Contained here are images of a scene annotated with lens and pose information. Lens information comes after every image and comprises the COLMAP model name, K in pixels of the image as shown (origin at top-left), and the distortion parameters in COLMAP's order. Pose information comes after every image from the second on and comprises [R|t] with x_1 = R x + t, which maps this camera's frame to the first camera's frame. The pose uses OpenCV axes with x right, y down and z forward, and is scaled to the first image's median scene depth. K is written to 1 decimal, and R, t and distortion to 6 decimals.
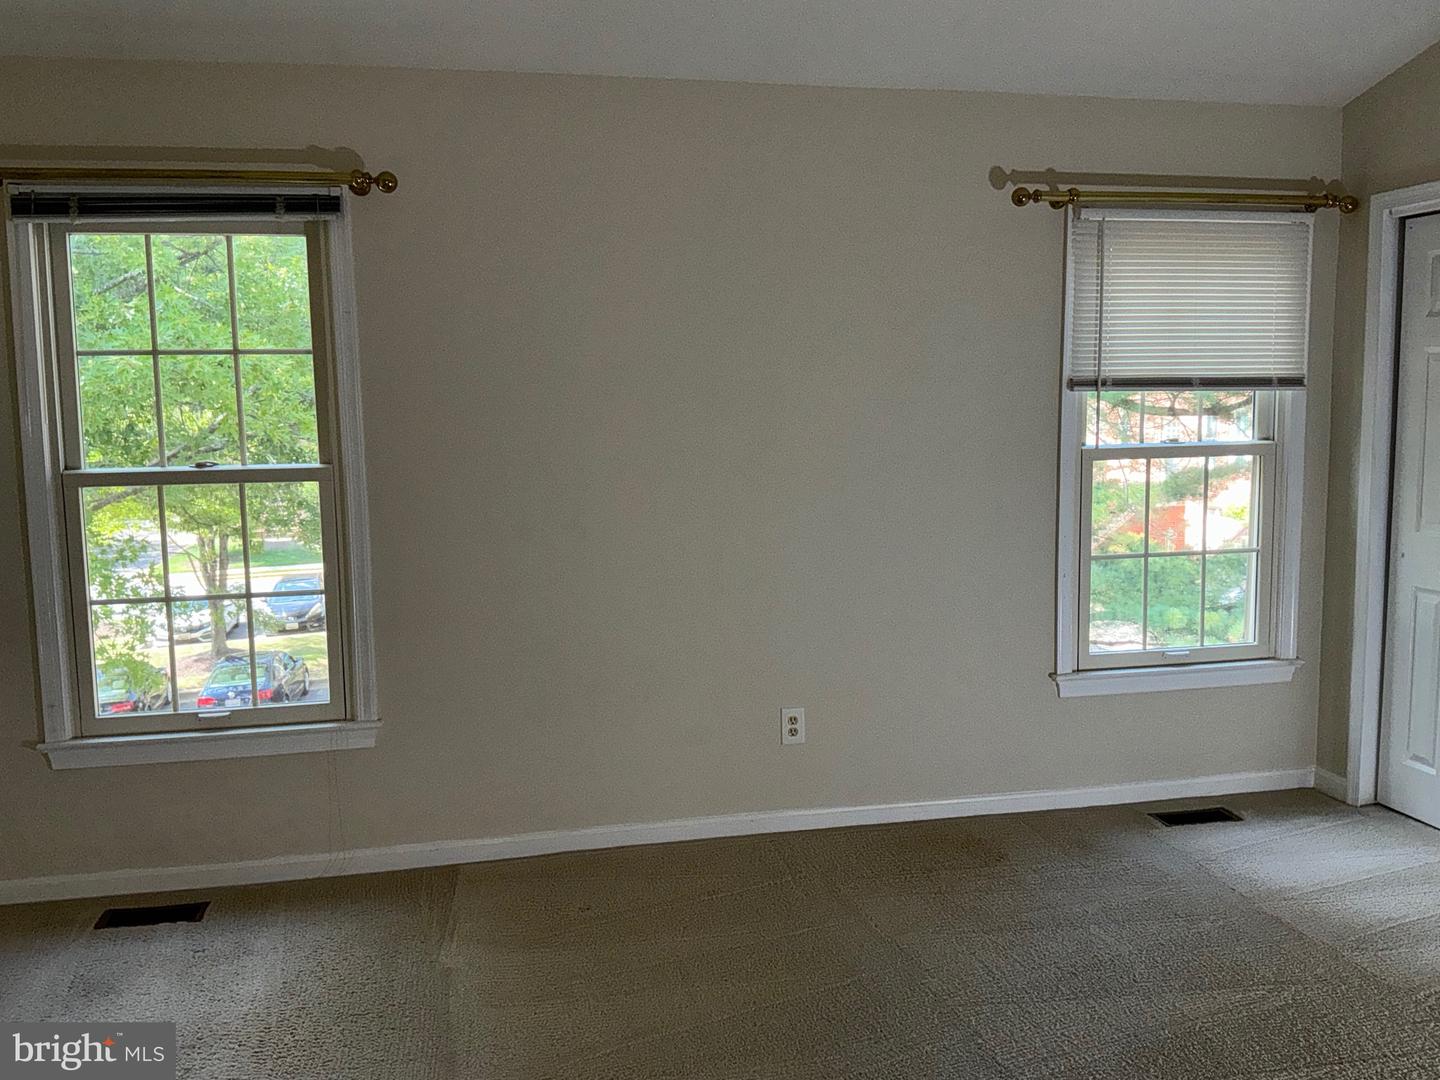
lens RADIAL K [[1207.3, 0, 720.0], [0, 1207.3, 540.0], [0, 0, 1]] dist [0.010379, -0.011488]
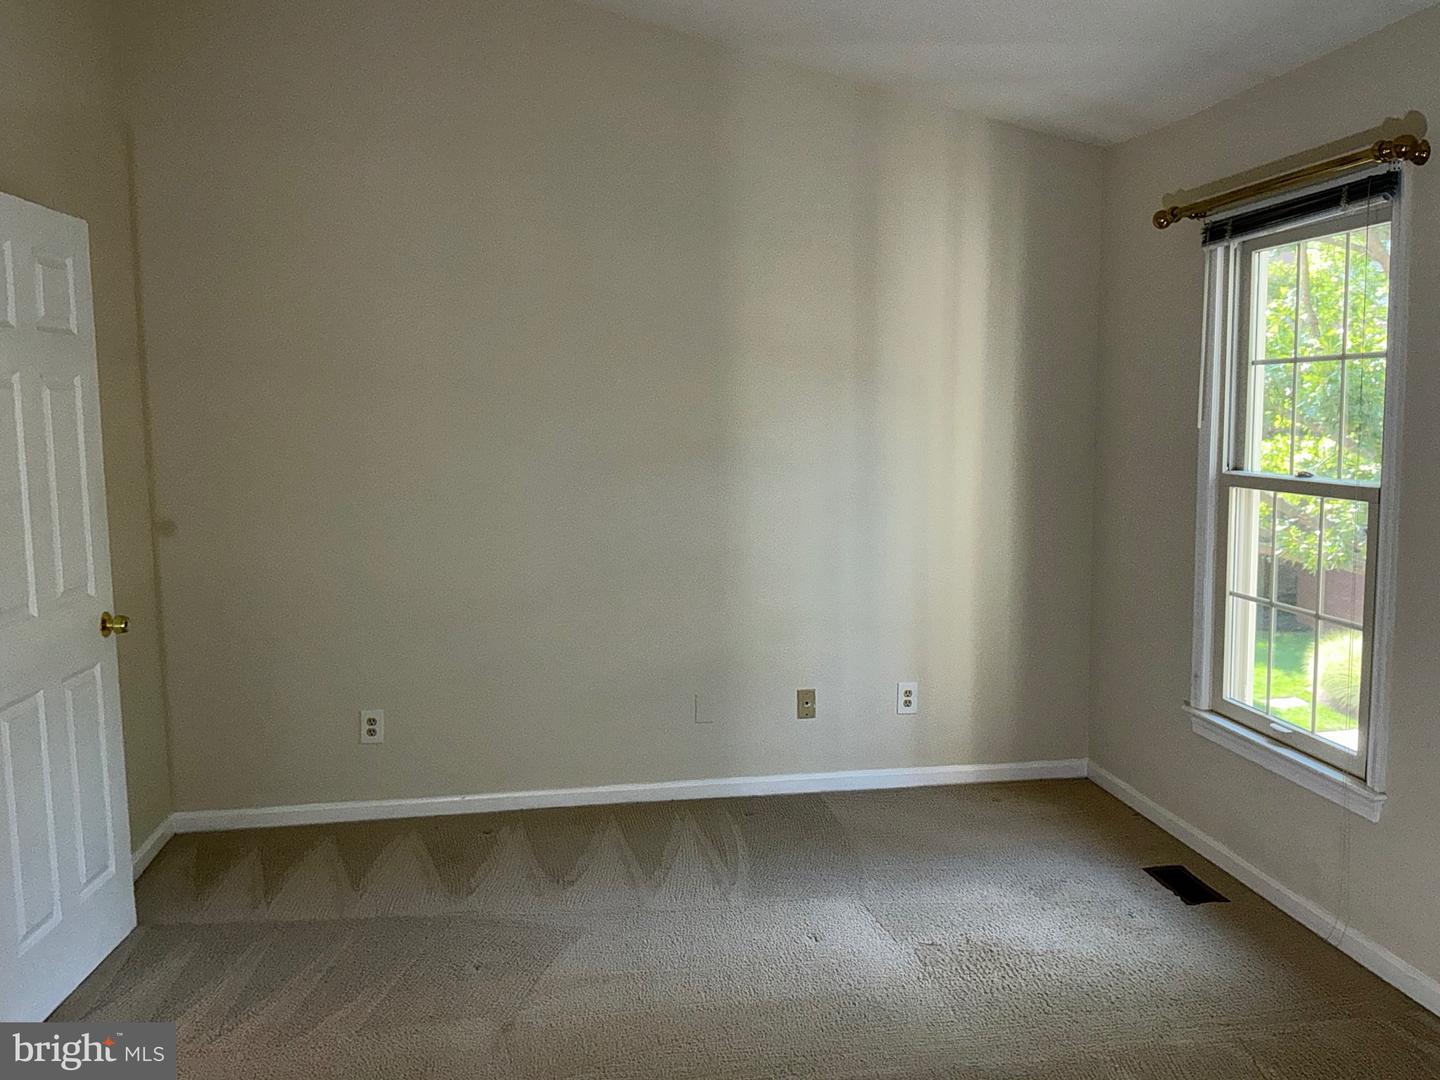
lens RADIAL K [[1207.3, 0, 720.0], [0, 1207.3, 540.0], [0, 0, 1]] dist [0.010379, -0.011488]
pose [[-0.027734, 0.127541, -0.991445, 0.555403], [-0.095390, 0.986963, 0.129633, -0.091415], [0.995054, 0.098169, -0.015206, 0.549284]]
